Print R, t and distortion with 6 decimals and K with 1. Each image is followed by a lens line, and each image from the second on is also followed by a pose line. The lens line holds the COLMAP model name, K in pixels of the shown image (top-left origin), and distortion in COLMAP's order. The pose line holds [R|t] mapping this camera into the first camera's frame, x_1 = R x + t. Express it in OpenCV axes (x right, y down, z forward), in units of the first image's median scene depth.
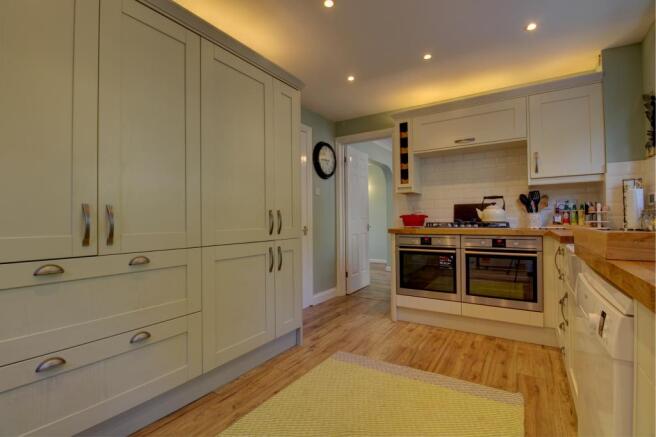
lens RADIAL K [[305.5, 0, 326.8], [0, 305.5, 217.1], [0, 0, 1]] dist [-0.013159, -0.005442]
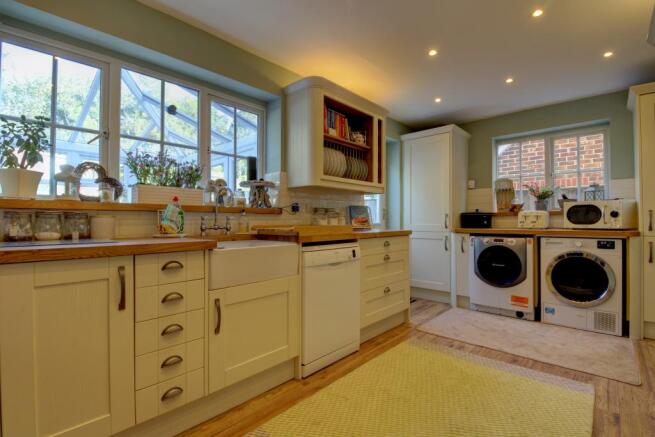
lens RADIAL K [[305.0, 0, 327.4], [0, 305.0, 219.4], [0, 0, 1]] dist [-0.013159, -0.005442]
pose [[-0.986374, 0.013558, 0.163960, 0.174855], [0.011072, 0.999810, -0.016066, 0.009955], [-0.164147, -0.014032, -0.986336, 1.146480]]
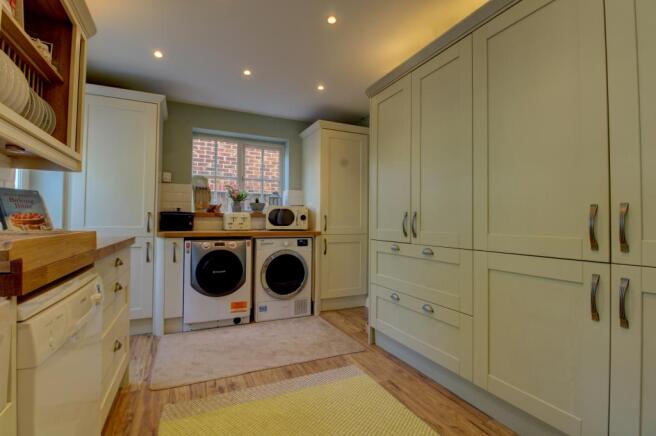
lens RADIAL K [[305.5, 0, 326.4], [0, 305.5, 217.0], [0, 0, 1]] dist [-0.013159, -0.005442]
pose [[-0.526892, -0.009853, -0.849875, 0.426736], [0.005347, 0.999875, -0.014908, 0.003500], [0.849915, -0.012399, -0.526773, 0.730950]]
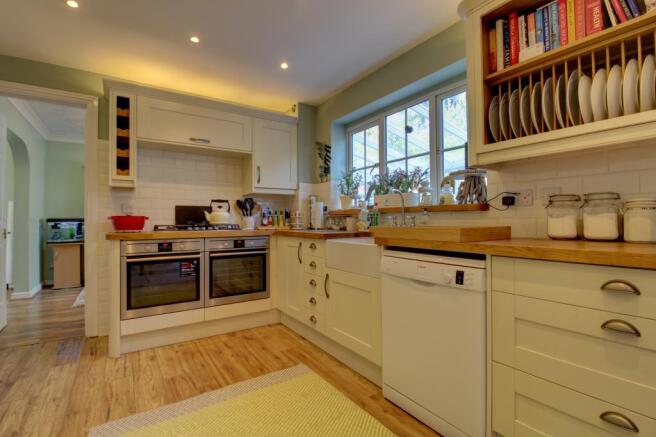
lens RADIAL K [[305.5, 0, 328.9], [0, 305.5, 217.9], [0, 0, 1]] dist [-0.013159, -0.005442]
pose [[0.393800, 0.016279, 0.919052, -0.303936], [-0.008634, 0.999865, -0.014010, 0.005734], [-0.919156, -0.002418, 0.393887, 0.268114]]
